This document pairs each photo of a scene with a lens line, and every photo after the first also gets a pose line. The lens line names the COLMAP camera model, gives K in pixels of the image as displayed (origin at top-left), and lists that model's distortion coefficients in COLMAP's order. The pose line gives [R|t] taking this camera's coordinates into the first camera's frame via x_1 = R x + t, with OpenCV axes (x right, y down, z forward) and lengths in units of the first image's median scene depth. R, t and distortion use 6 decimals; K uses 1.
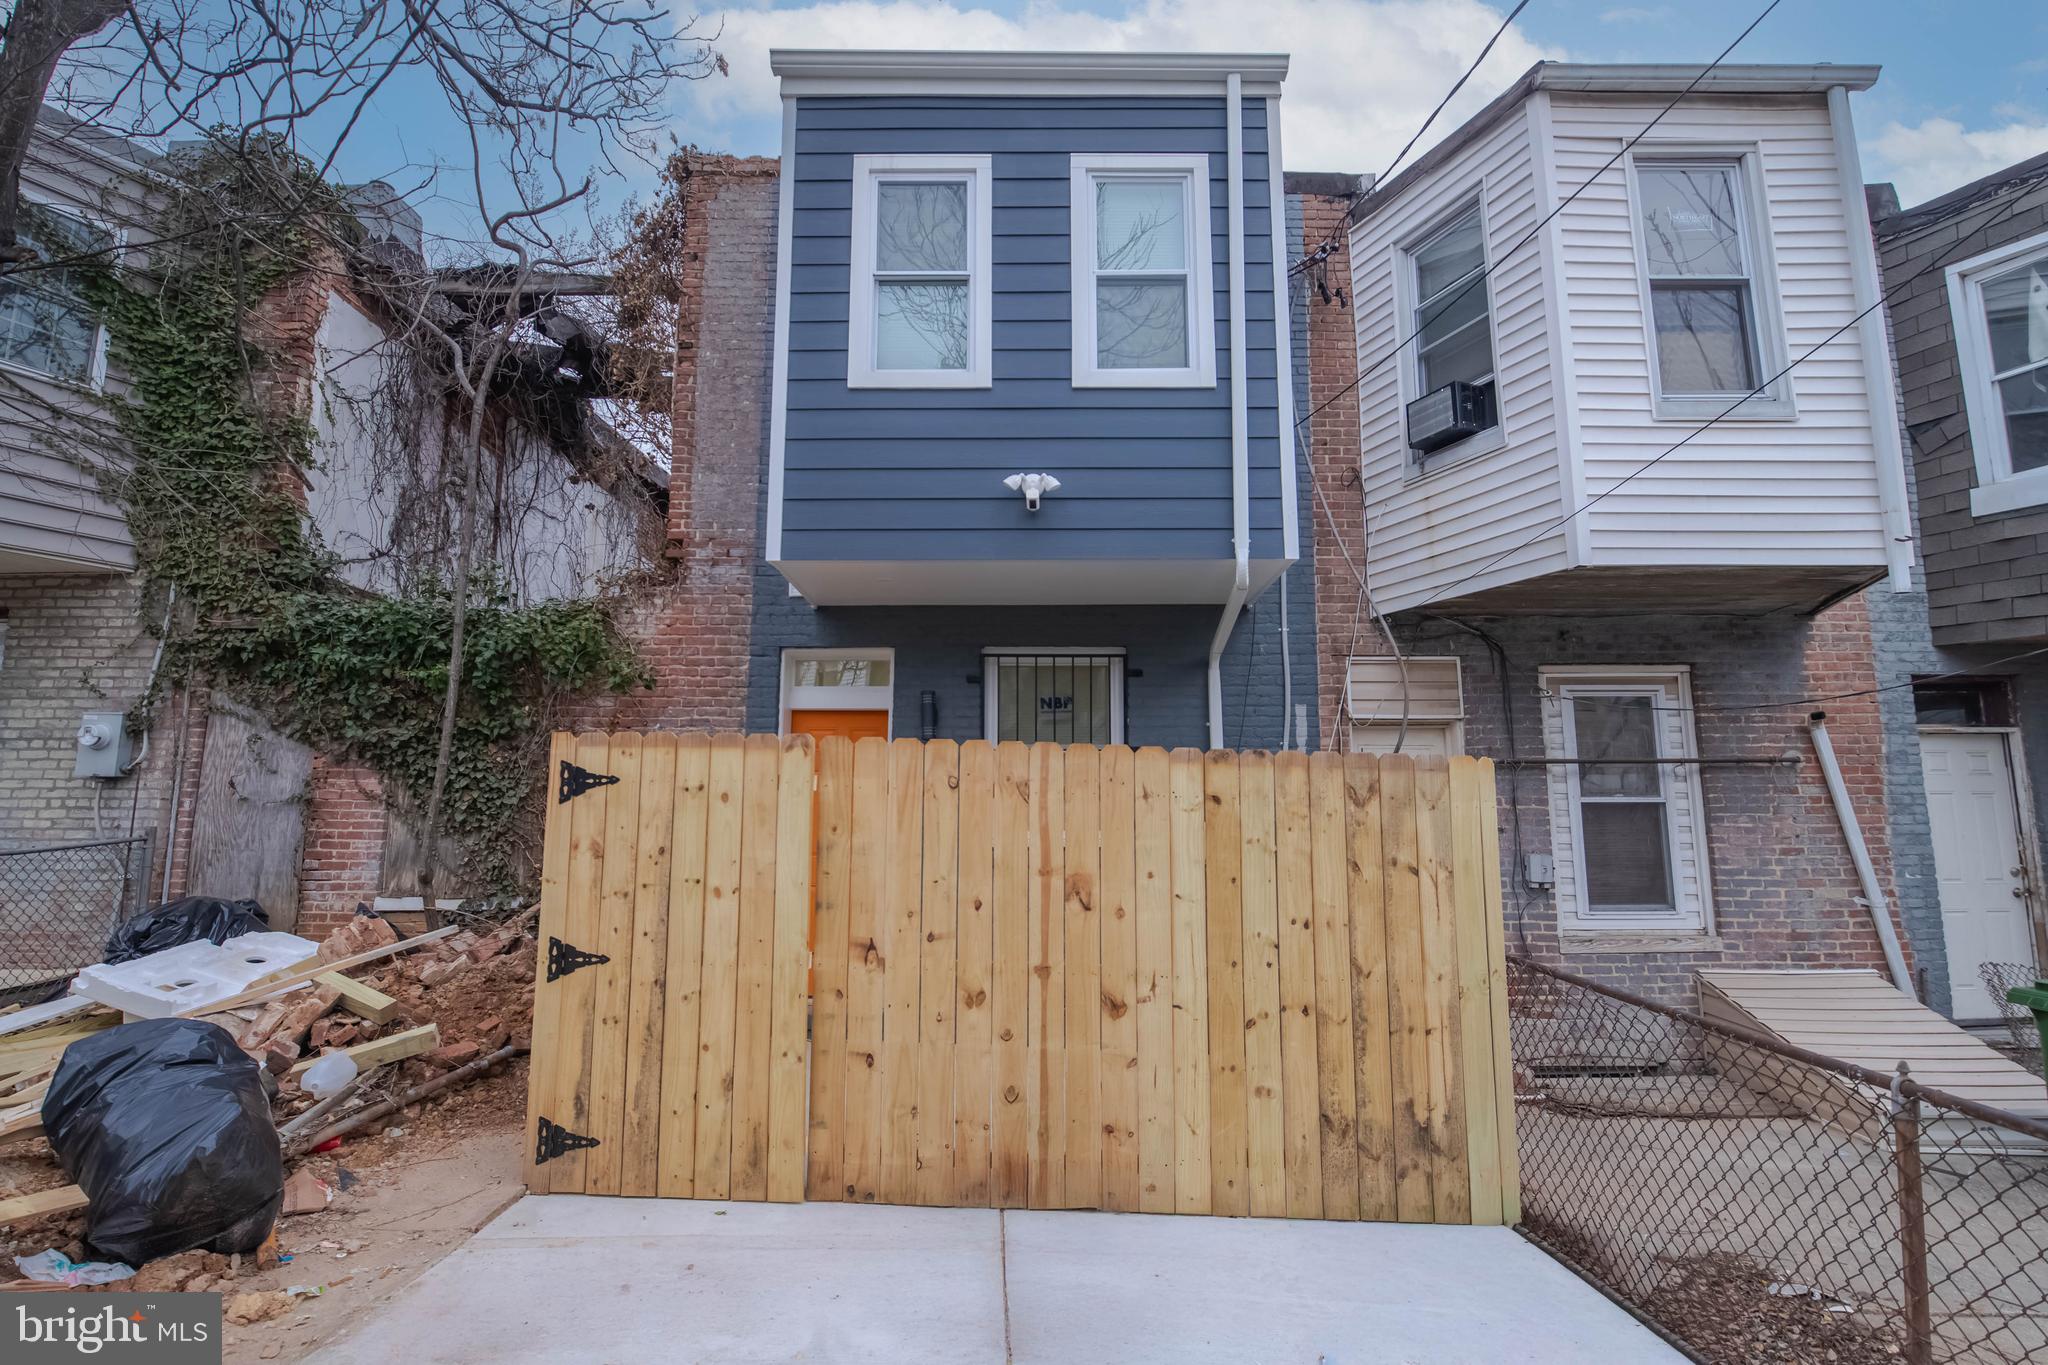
lens RADIAL K [[949.0, 0, 1061.7], [0, 949.0, 683.3], [0, 0, 1]] dist [0.001040, -0.000925]
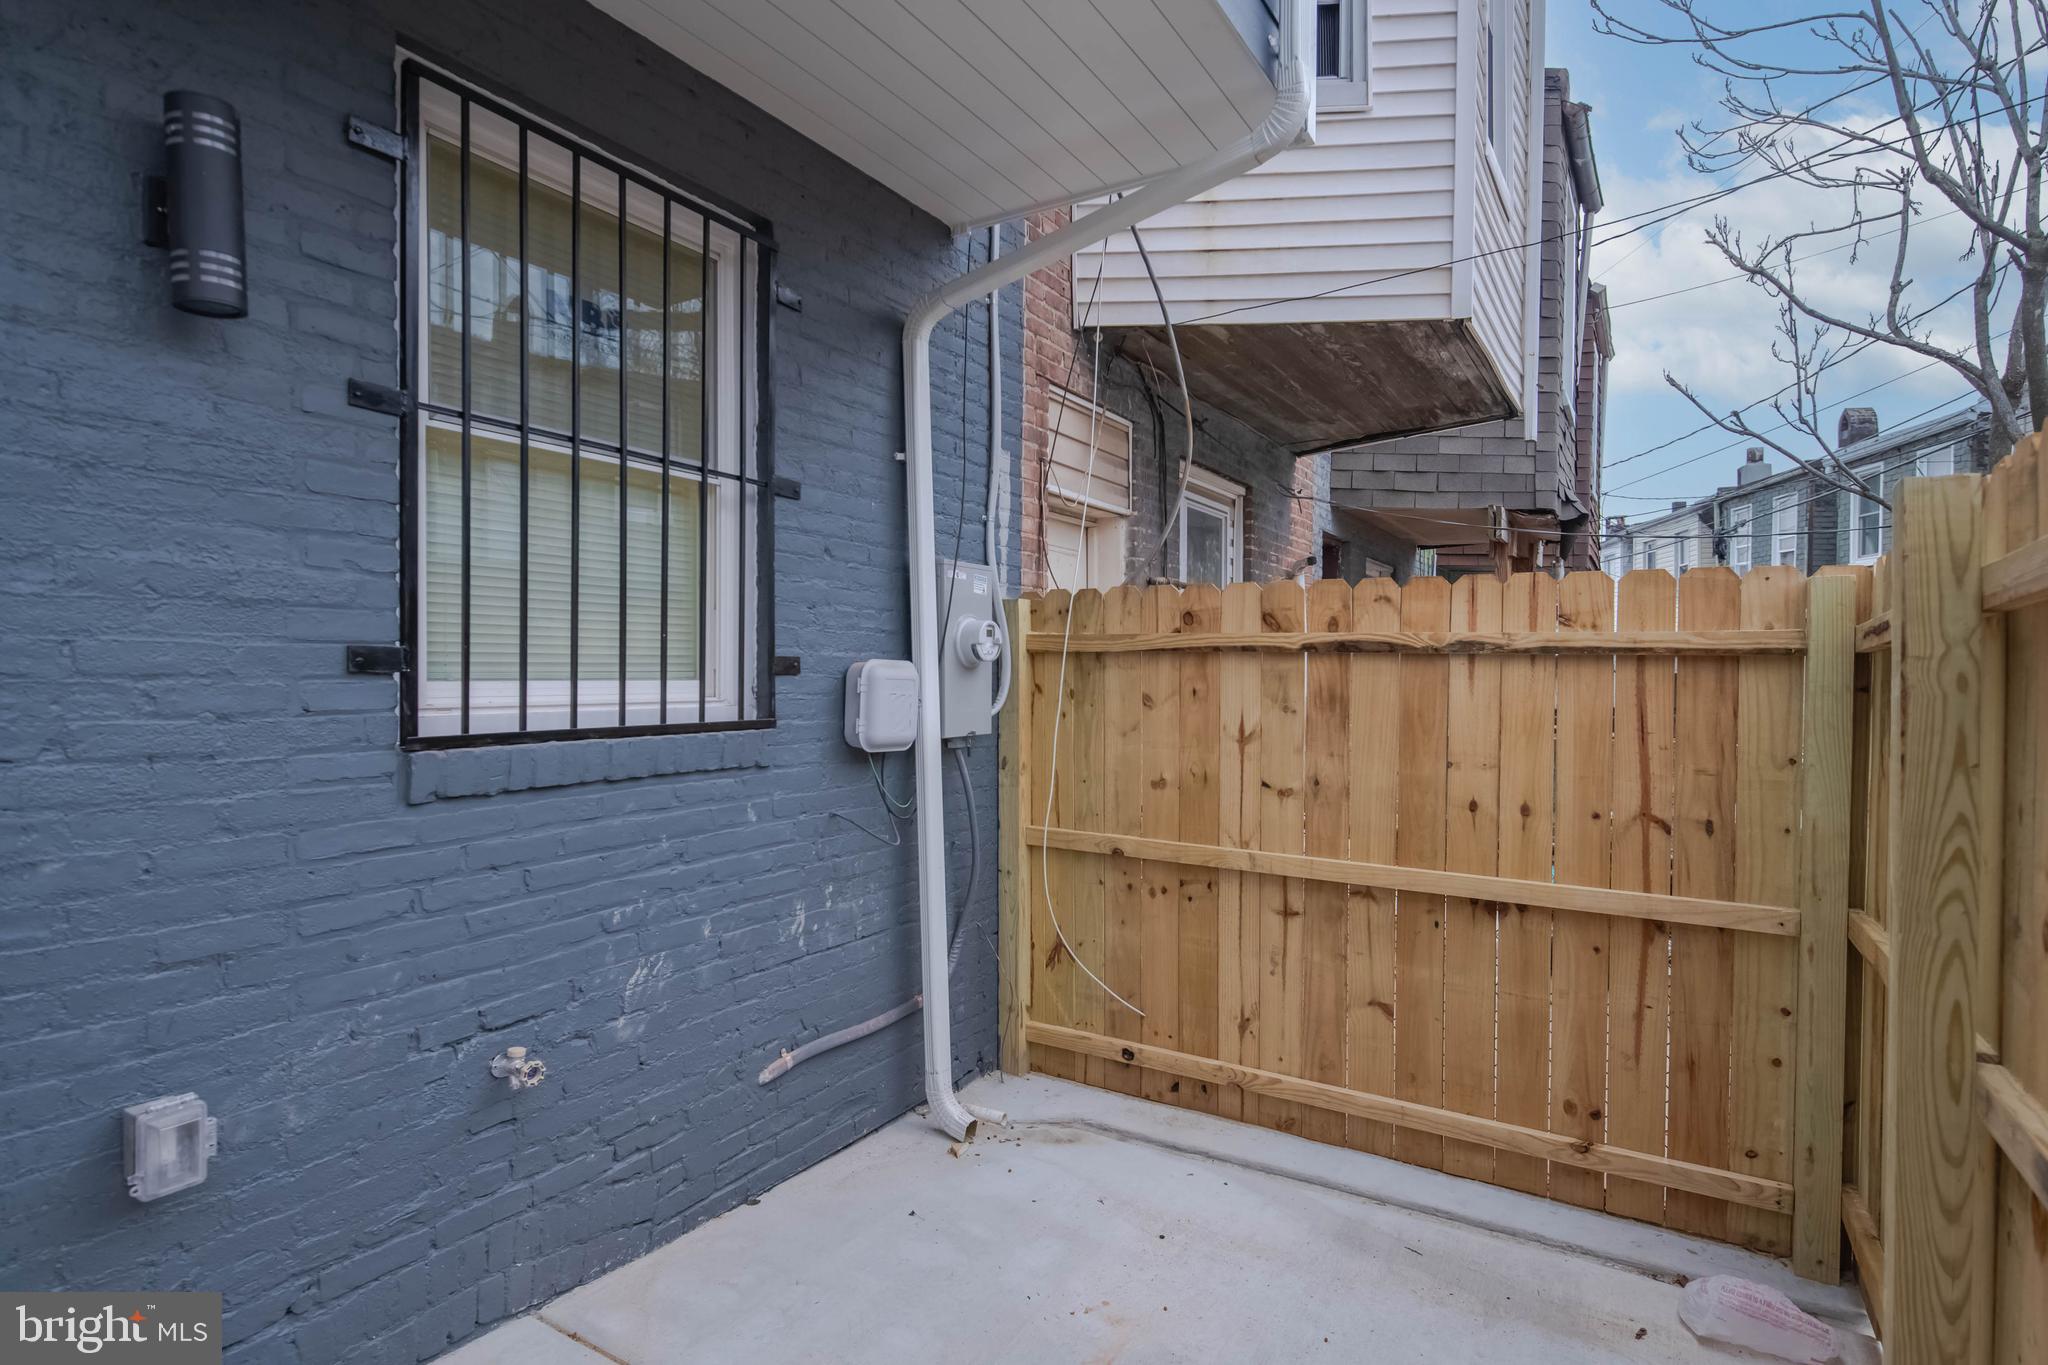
lens RADIAL K [[1051.3, 0, 1024.0], [0, 1051.3, 682.5], [0, 0, 1]] dist [-0.001551, 0.000056]
pose [[0.525591, -0.004762, 0.850724, -0.257763], [-0.140276, 0.985812, 0.092183, 0.096098], [-0.839093, -0.167786, 0.517466, 0.651699]]
